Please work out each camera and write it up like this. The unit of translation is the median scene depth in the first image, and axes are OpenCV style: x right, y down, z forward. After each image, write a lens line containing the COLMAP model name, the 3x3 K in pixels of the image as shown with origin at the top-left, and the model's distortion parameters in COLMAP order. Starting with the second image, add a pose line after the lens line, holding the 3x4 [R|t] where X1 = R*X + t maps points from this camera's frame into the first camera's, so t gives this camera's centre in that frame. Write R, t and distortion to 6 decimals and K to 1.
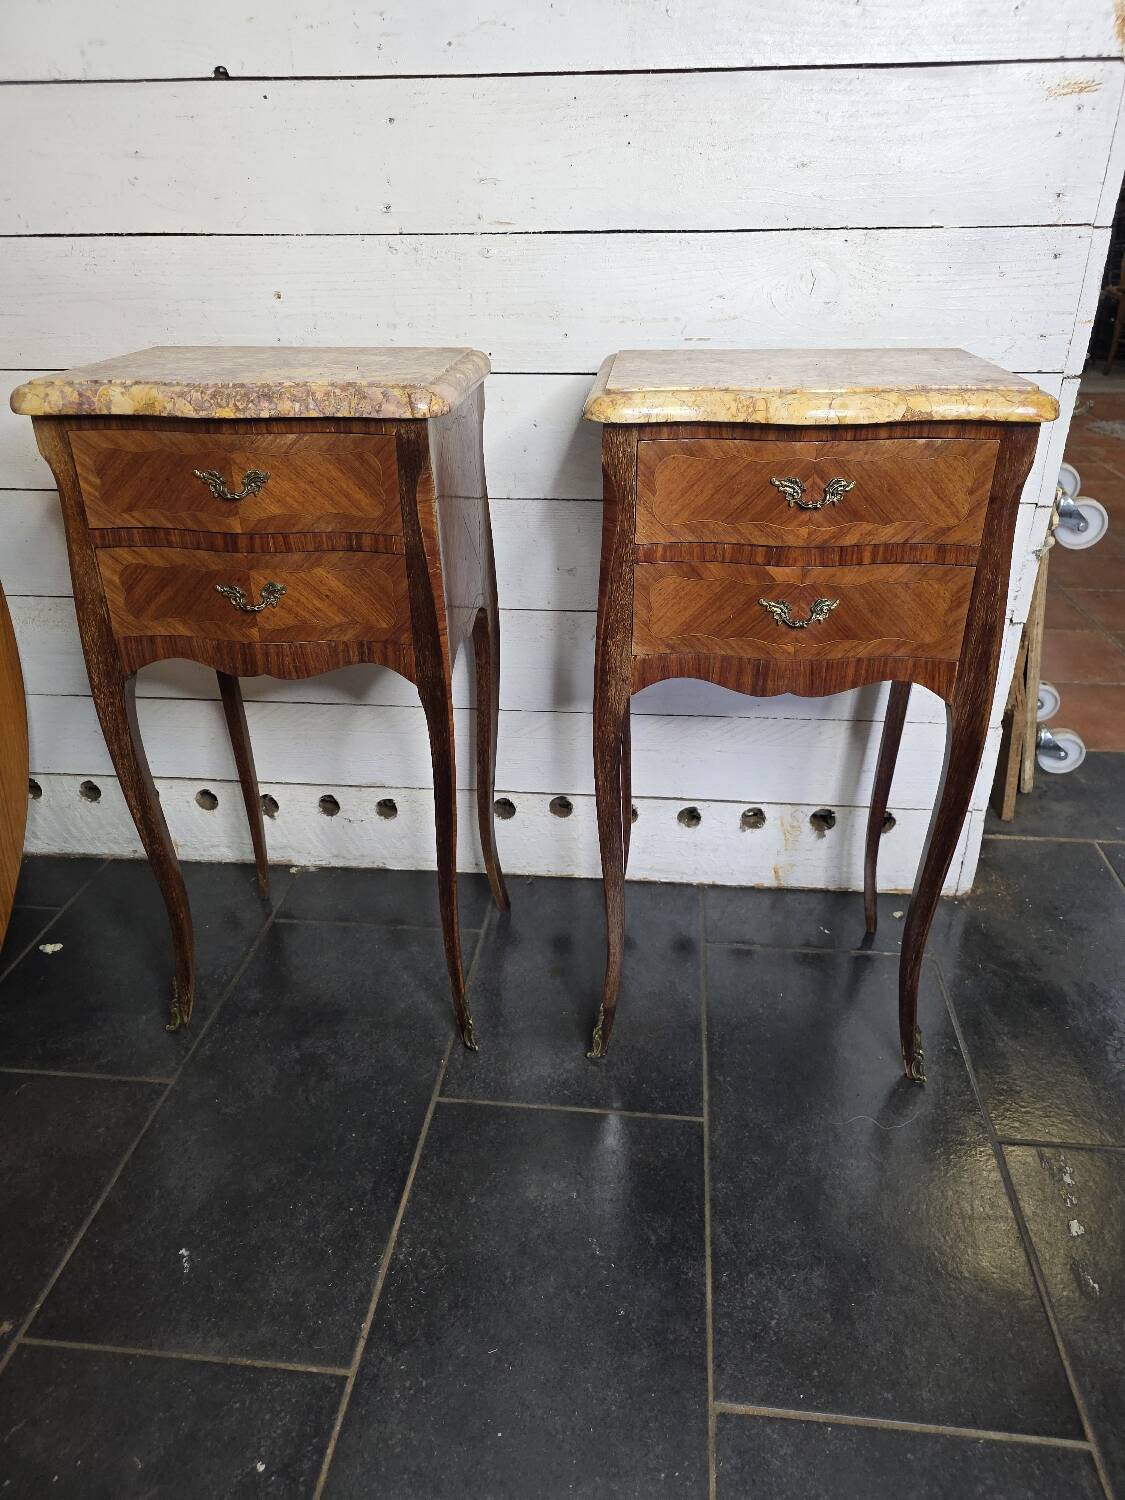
lens RADIAL K [[1050.1, 0, 574.6], [0, 1050.1, 742.2], [0, 0, 1]] dist [0.035810, -0.030106]
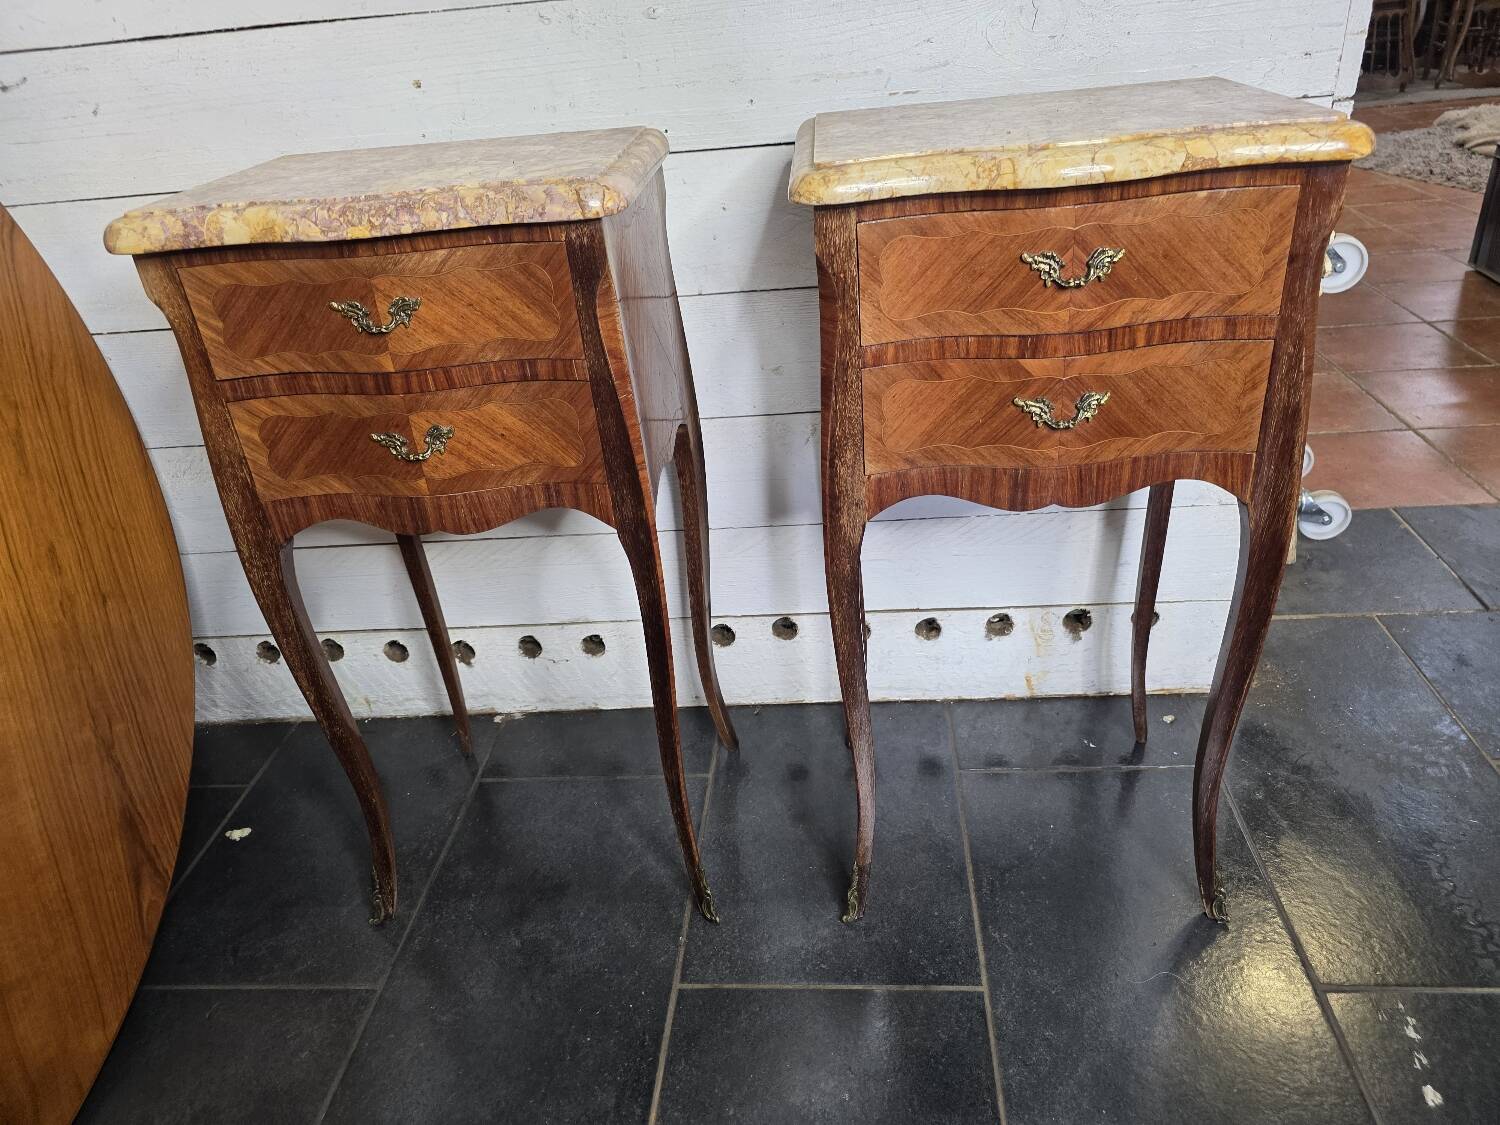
lens RADIAL K [[1050.1, 0, 766.1], [0, 1050.1, 539.4], [0, 0, 1]] dist [0.035810, -0.030106]
pose [[0.996544, -0.082513, -0.009574, -0.019760], [0.082732, 0.996248, 0.025417, -0.054918], [0.007441, -0.026121, 0.999631, 0.138267]]
